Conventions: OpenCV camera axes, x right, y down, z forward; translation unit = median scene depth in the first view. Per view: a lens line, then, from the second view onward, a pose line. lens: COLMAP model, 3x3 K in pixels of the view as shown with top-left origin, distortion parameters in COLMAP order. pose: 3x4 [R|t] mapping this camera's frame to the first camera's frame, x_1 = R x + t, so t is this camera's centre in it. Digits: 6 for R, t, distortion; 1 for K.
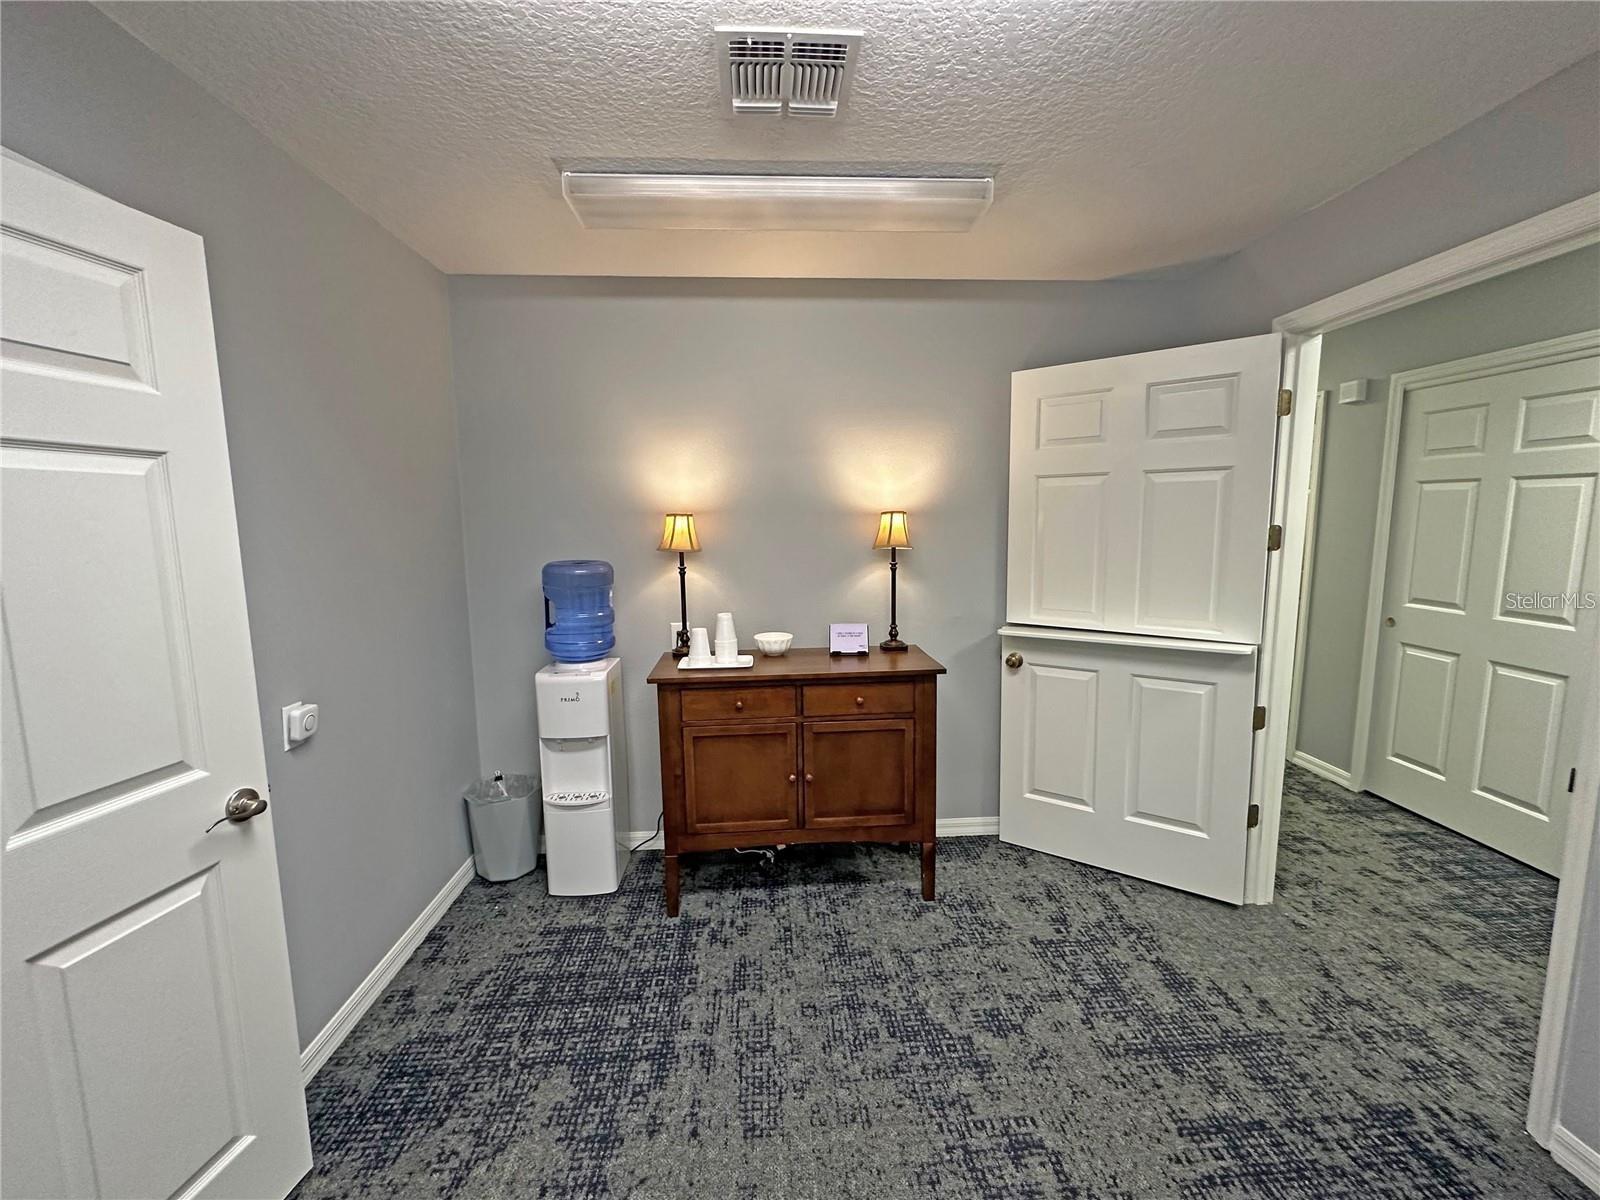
lens RADIAL K [[667.8, 0, 796.9], [0, 667.8, 604.2], [0, 0, 1]] dist [-0.003327, -0.000261]
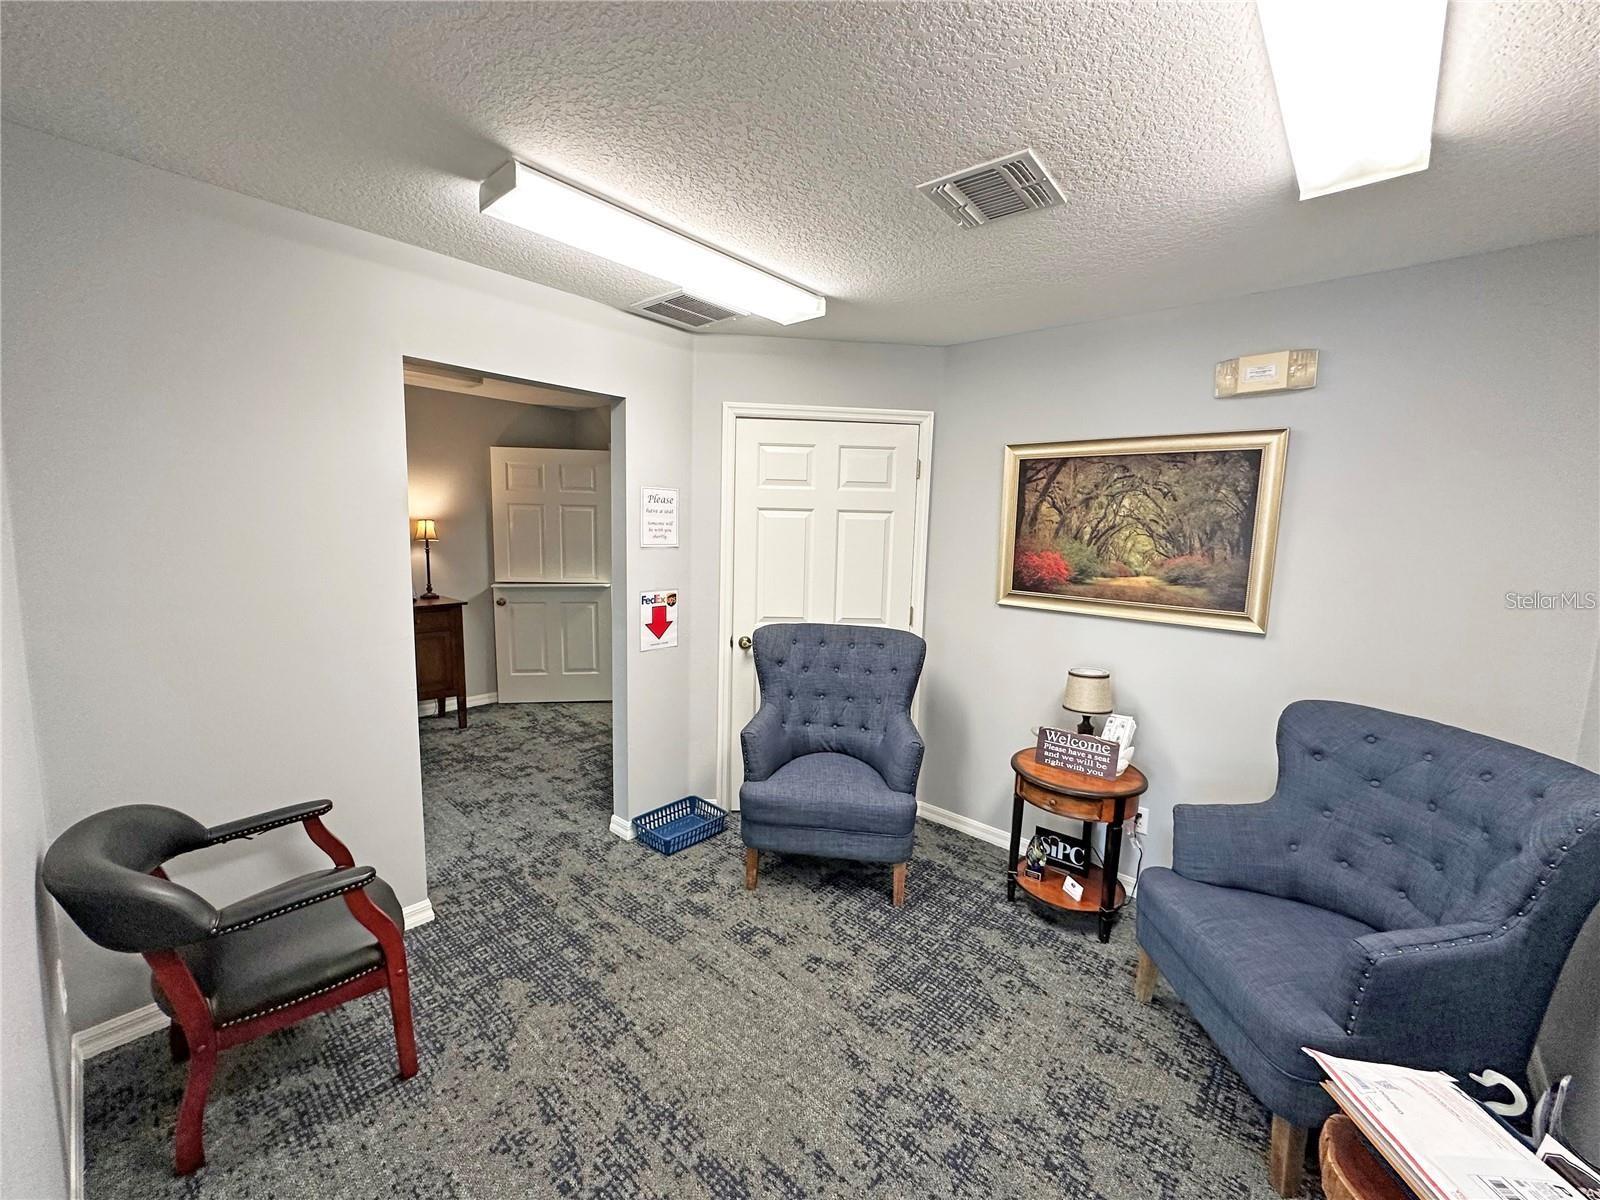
lens RADIAL K [[667.8, 0, 796.9], [0, 667.8, 604.2], [0, 0, 1]] dist [-0.003327, -0.000261]
pose [[0.721170, -0.053329, 0.690702, -0.381439], [0.061517, 0.998024, 0.012826, 0.124269], [-0.690021, 0.033240, 0.723026, -0.954483]]
